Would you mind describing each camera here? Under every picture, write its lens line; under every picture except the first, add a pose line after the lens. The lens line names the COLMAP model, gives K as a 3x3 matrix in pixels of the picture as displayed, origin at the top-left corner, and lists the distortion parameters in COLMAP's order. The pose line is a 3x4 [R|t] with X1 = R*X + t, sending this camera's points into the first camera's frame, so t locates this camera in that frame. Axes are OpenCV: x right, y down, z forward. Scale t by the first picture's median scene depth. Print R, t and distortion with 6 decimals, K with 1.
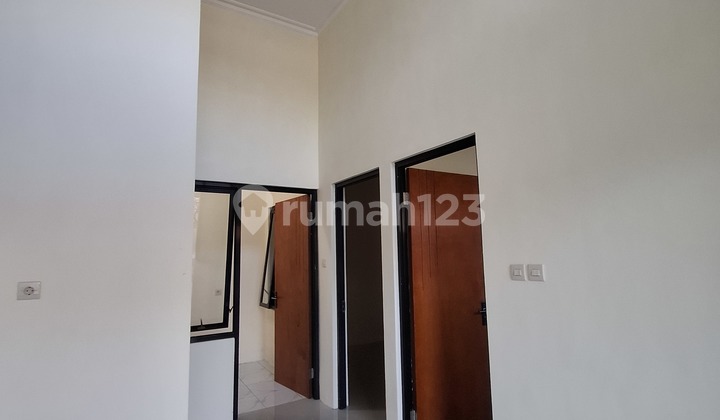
lens RADIAL K [[378.6, 0, 360.0], [0, 378.6, 210.0], [0, 0, 1]] dist [0.001475, 0.000134]
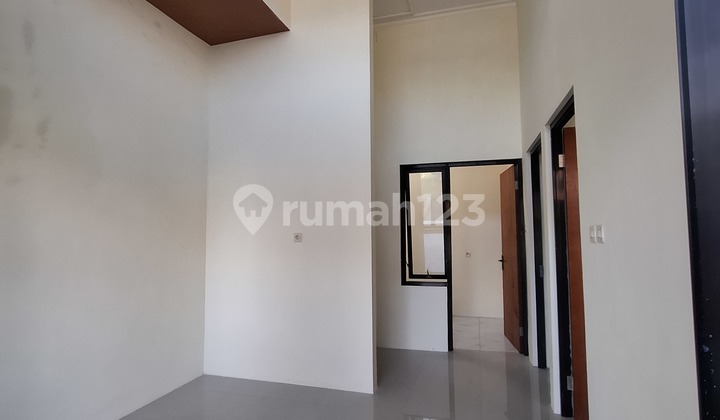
lens RADIAL K [[378.6, 0, 360.0], [0, 378.6, 210.0], [0, 0, 1]] dist [0.001475, 0.000134]
pose [[0.670413, -0.028660, -0.741435, 0.382018], [0.083202, 0.995855, 0.036738, 0.012998], [0.737309, -0.086319, 0.670018, -0.027069]]
